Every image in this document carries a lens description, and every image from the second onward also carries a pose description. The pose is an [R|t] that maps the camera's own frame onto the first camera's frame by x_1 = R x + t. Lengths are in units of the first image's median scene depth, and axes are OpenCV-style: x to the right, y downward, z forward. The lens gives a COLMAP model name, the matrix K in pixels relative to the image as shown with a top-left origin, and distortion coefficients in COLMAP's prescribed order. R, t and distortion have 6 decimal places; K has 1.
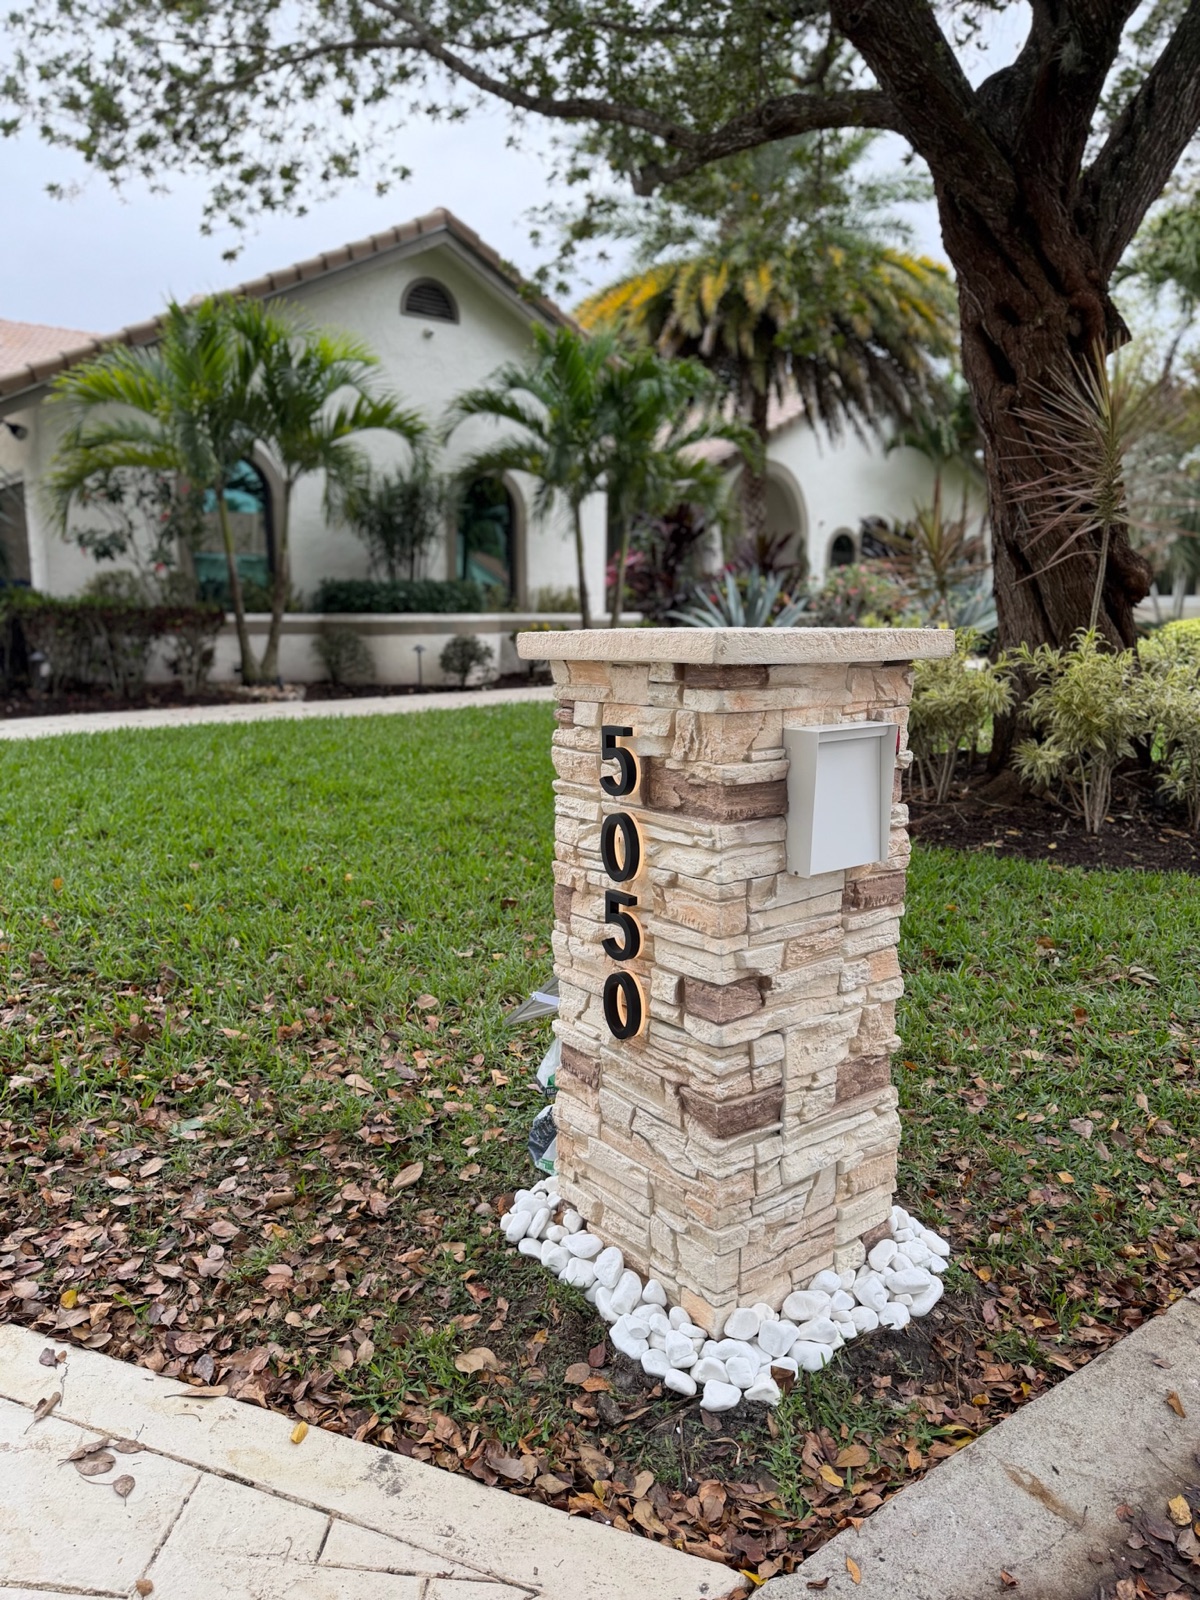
lens RADIAL K [[1137.4, 0, 594.3], [0, 1137.4, 801.4], [0, 0, 1]] dist [0.096972, -0.136573]
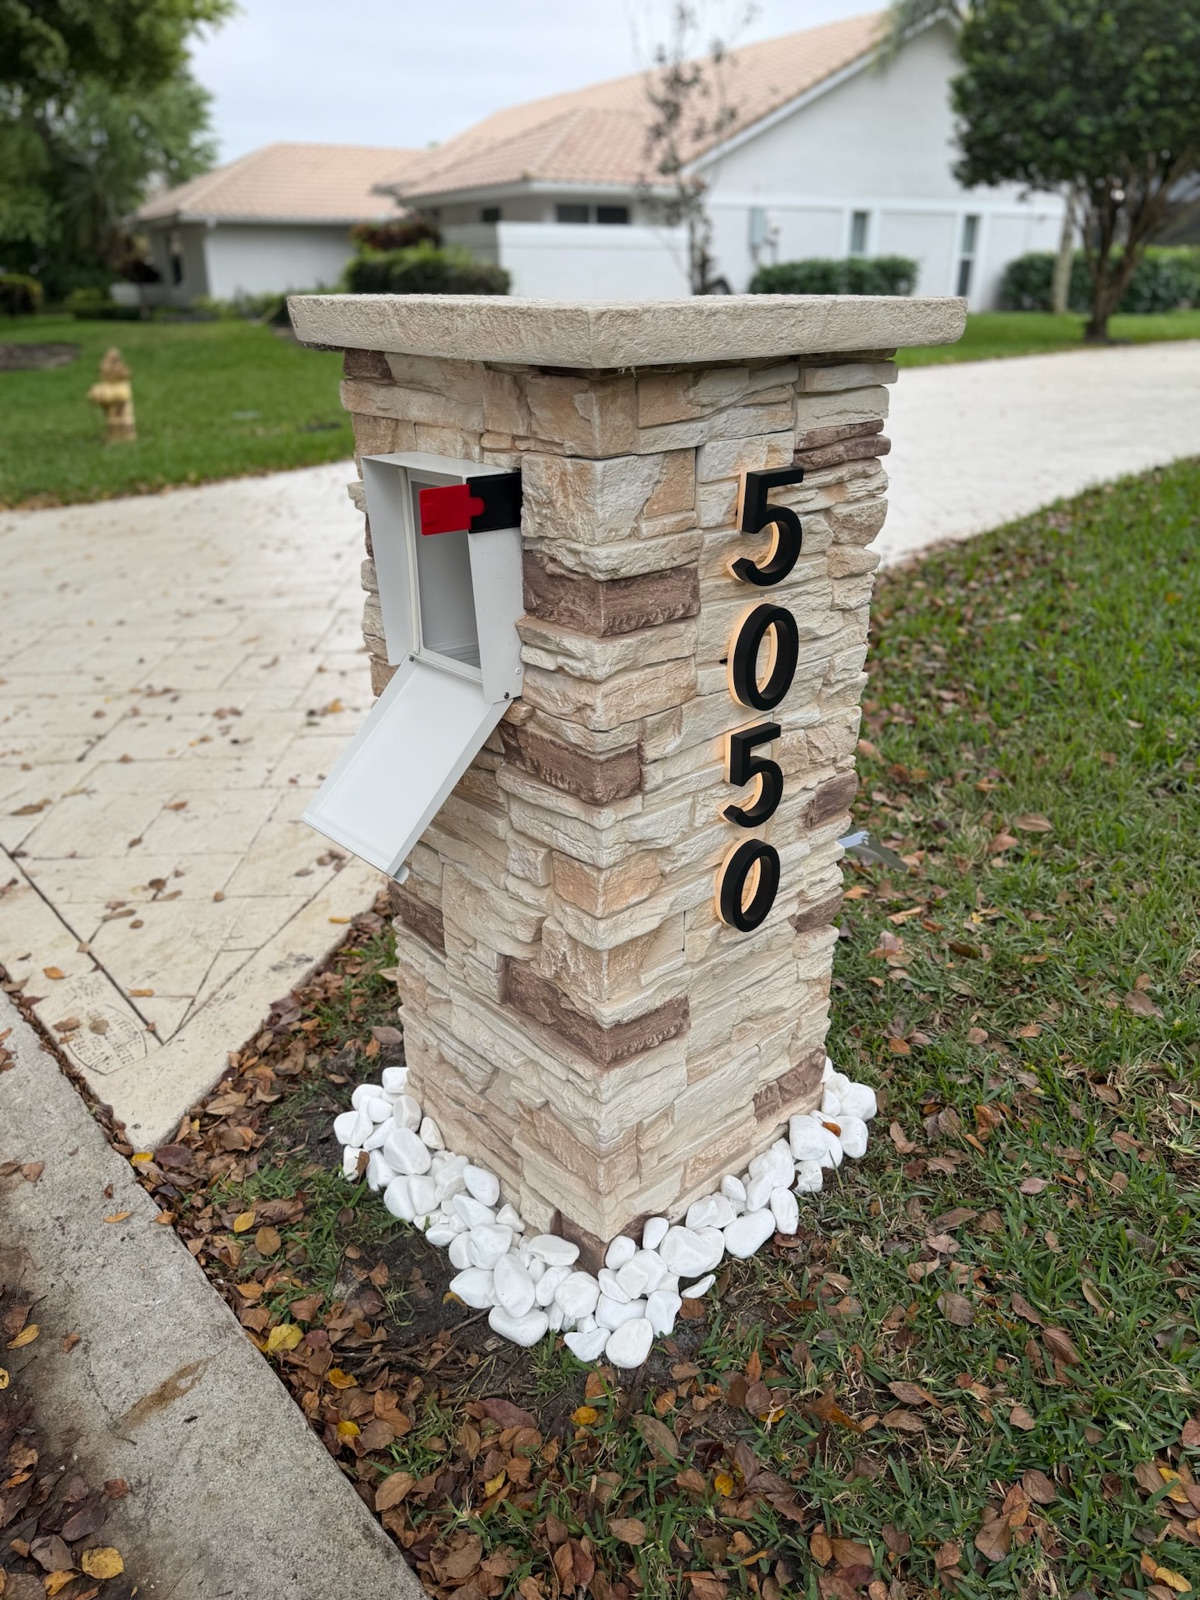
lens RADIAL K [[1137.4, 0, 594.3], [0, 1137.4, 801.4], [0, 0, 1]] dist [0.096972, -0.136573]
pose [[0.071994, 0.408029, -0.910126, 0.755467], [-0.157090, 0.905744, 0.393638, -0.136673], [0.984957, 0.114632, 0.129305, 0.864877]]
